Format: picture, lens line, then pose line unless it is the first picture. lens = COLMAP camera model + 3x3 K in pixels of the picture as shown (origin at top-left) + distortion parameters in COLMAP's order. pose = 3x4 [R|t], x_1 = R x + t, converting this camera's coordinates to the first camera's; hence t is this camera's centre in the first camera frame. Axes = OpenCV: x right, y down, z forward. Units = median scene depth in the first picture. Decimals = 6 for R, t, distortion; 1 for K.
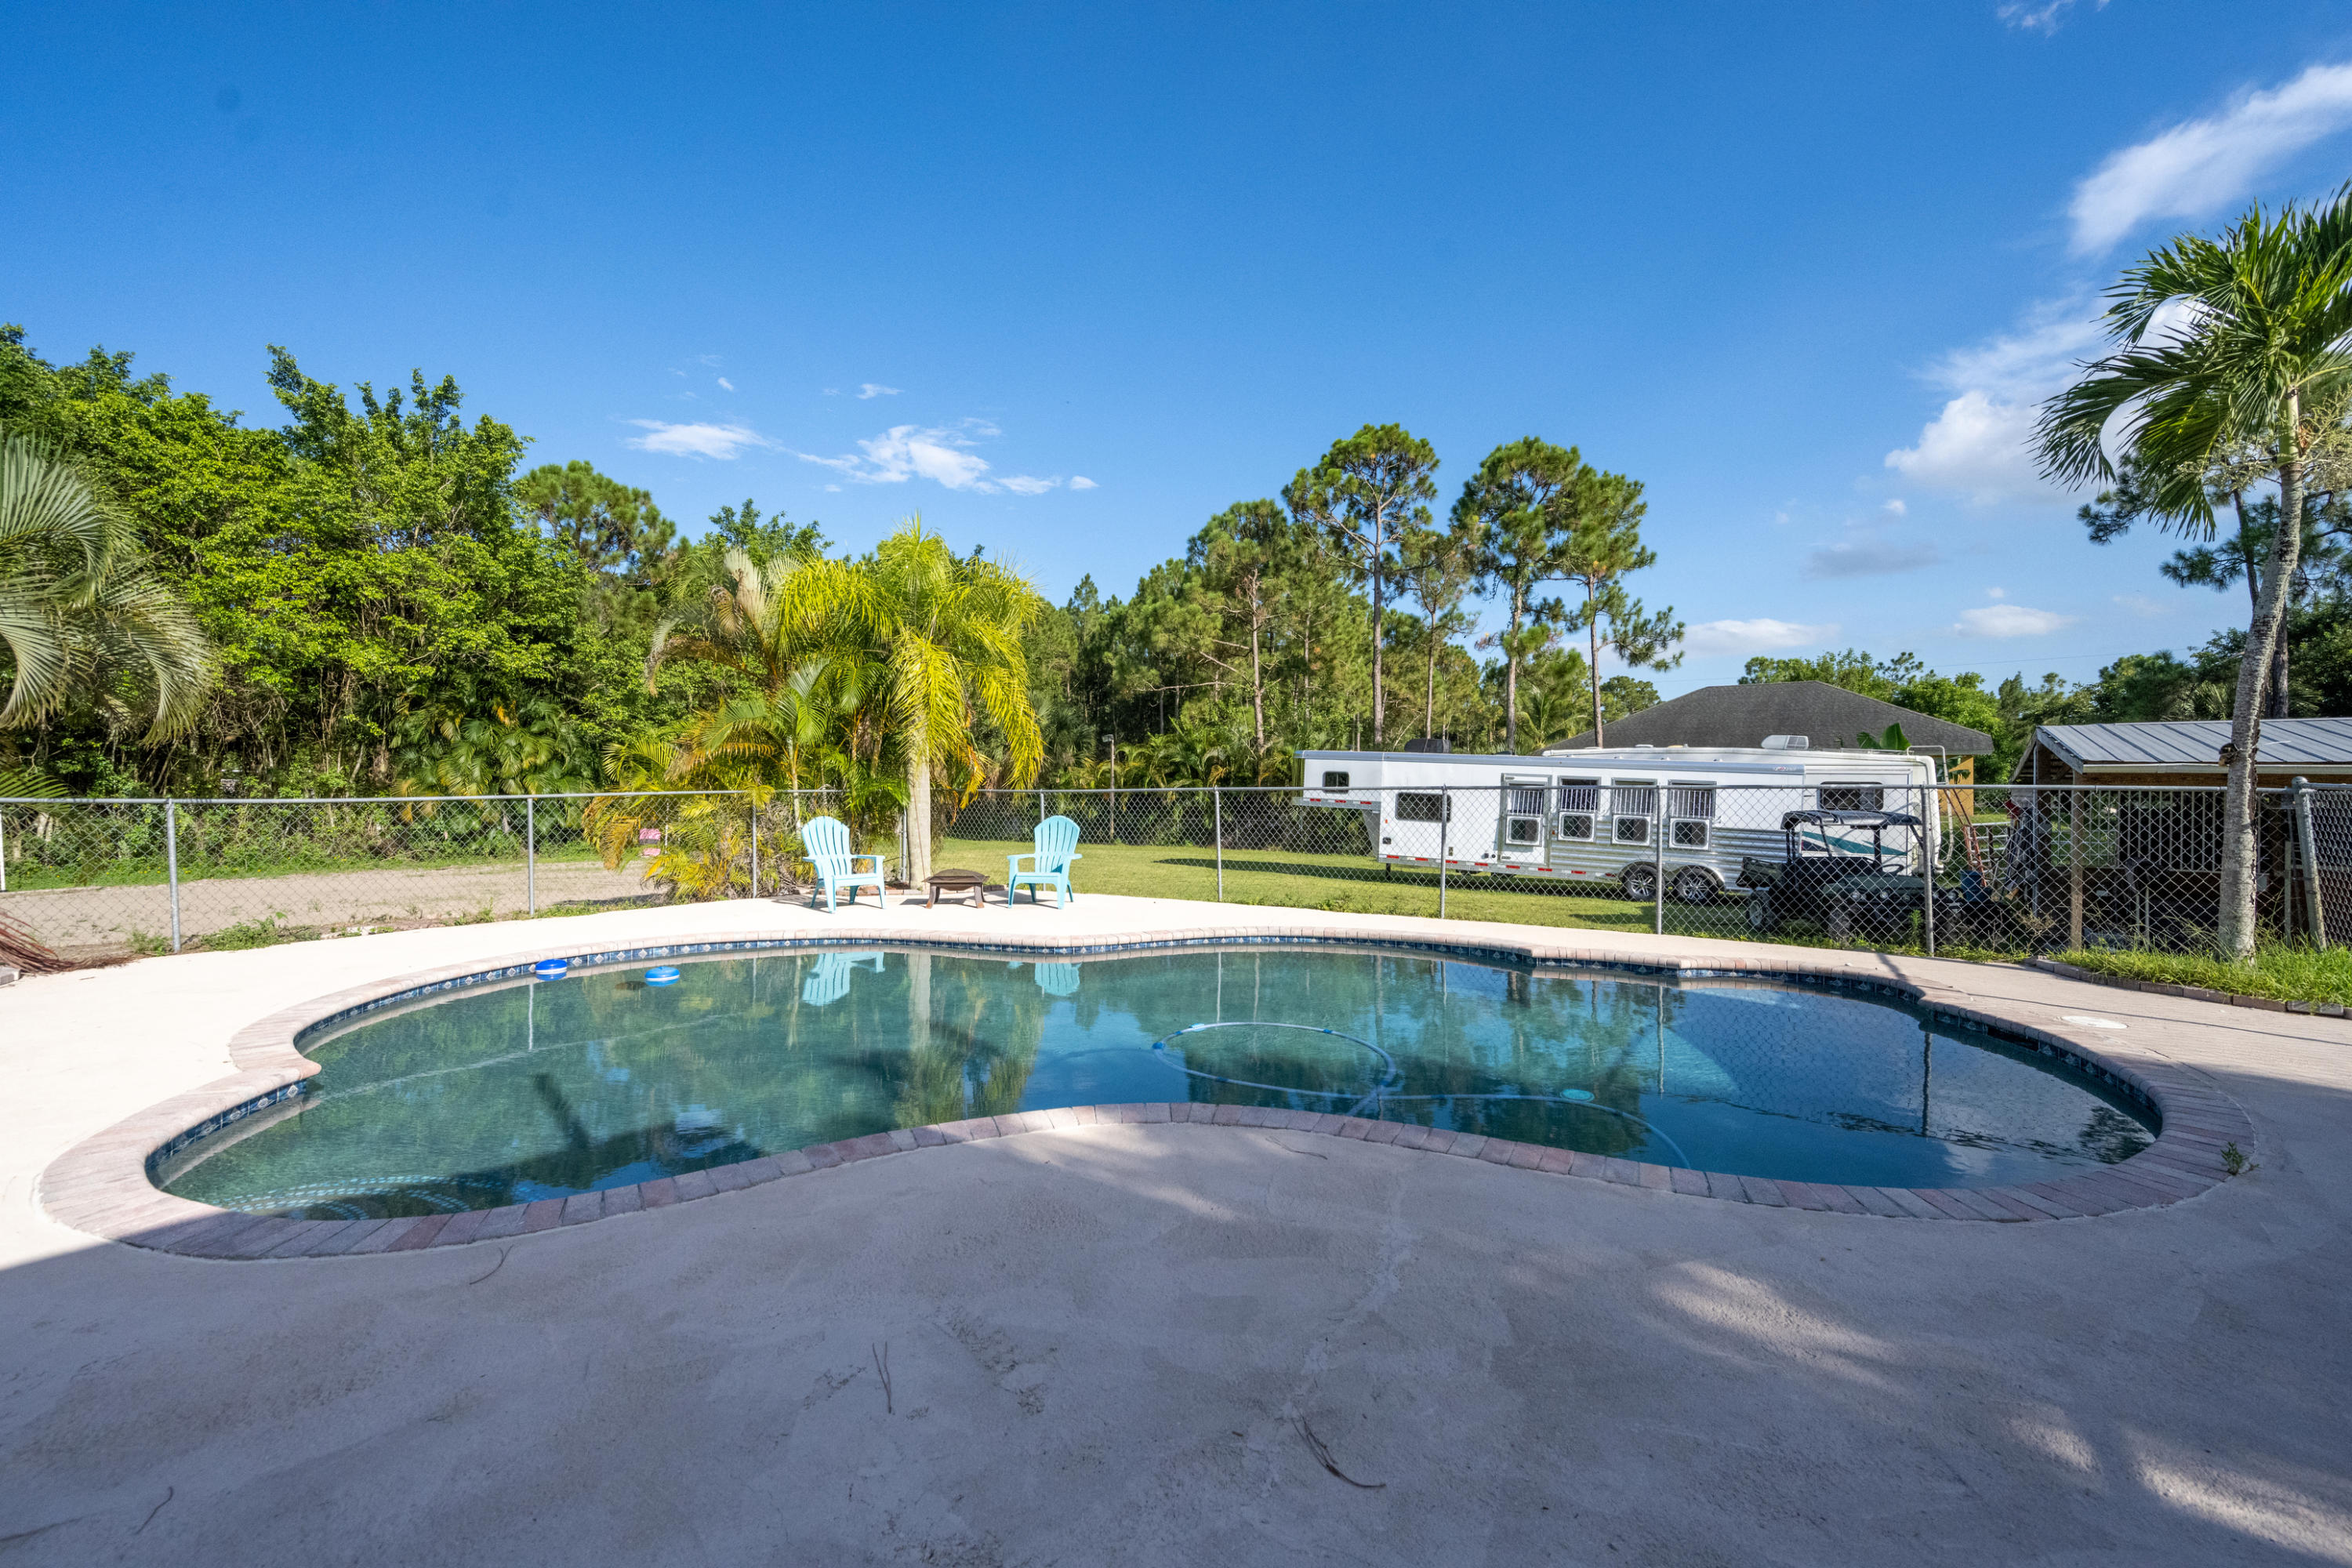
lens RADIAL K [[1020.8, 0, 1192.0], [0, 1020.8, 775.7], [0, 0, 1]] dist [-0.000073, -0.000434]
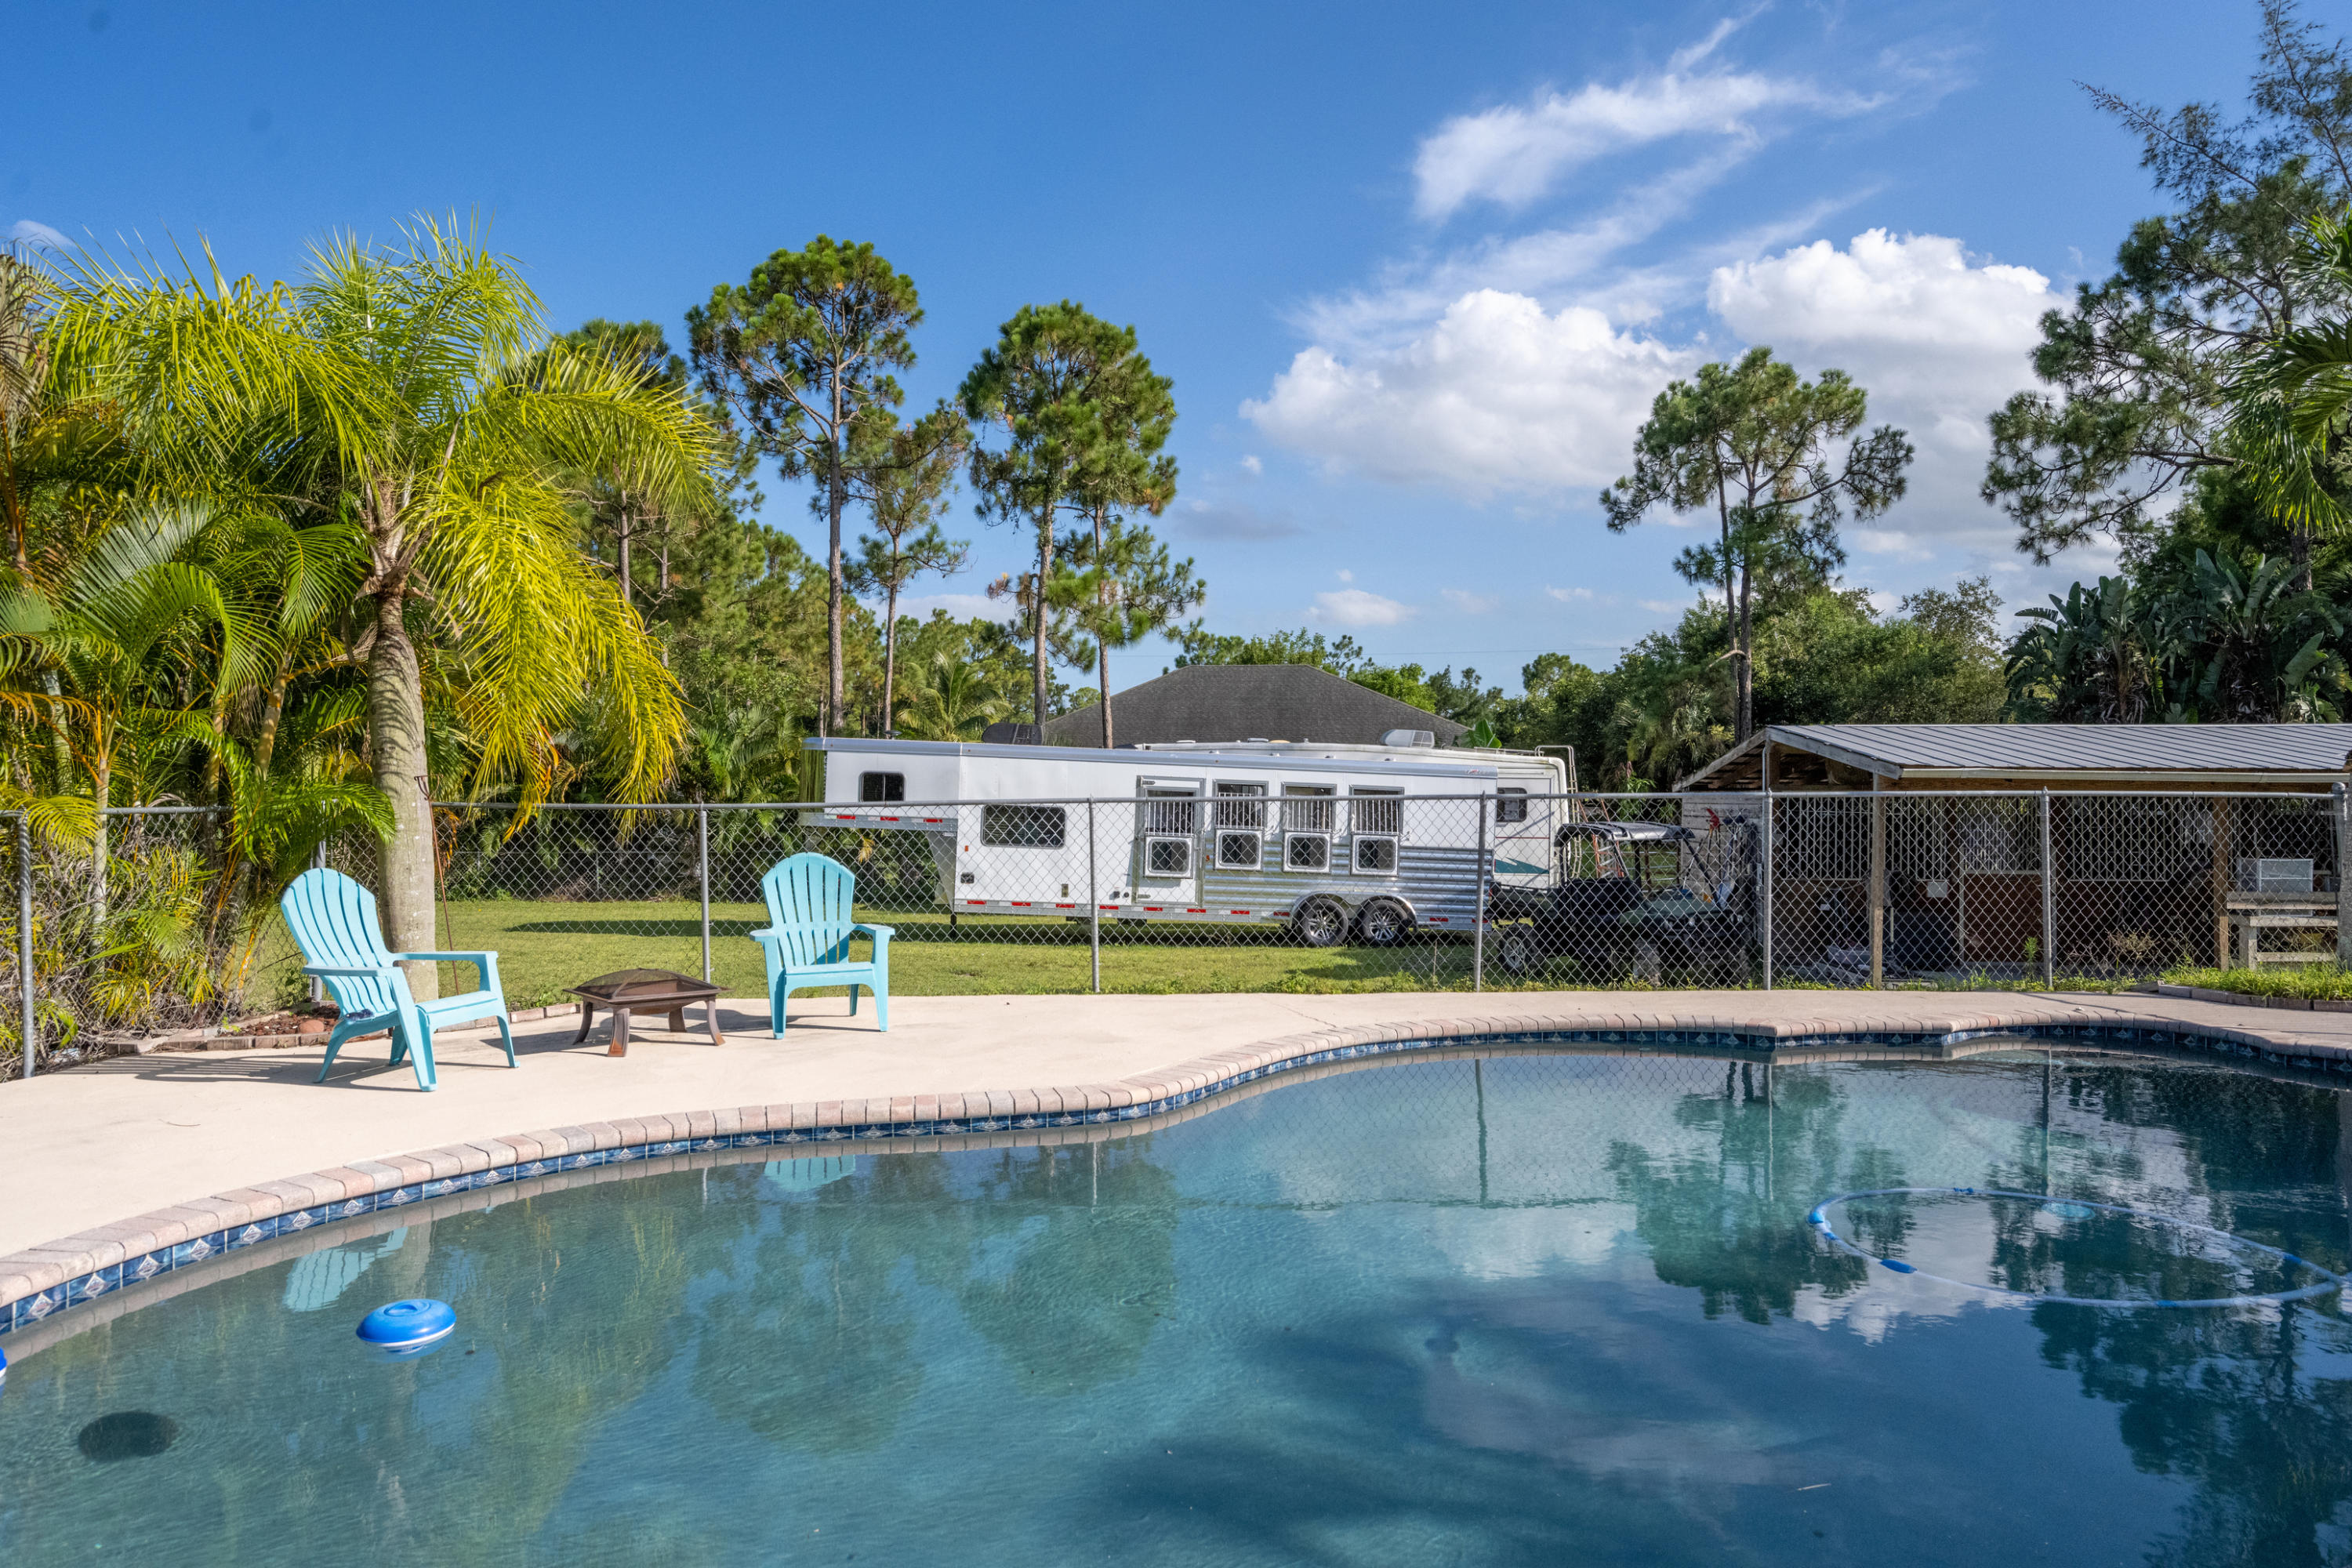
lens RADIAL K [[1448.8, 0, 1190.7], [0, 1448.8, 781.5], [0, 0, 1]] dist [-0.001655, 0.001723]
pose [[0.823346, 0.001169, 0.567539, -0.226335], [-0.002214, 0.999997, 0.001152, 0.000260], [-0.567536, -0.002205, 0.823346, 0.161224]]
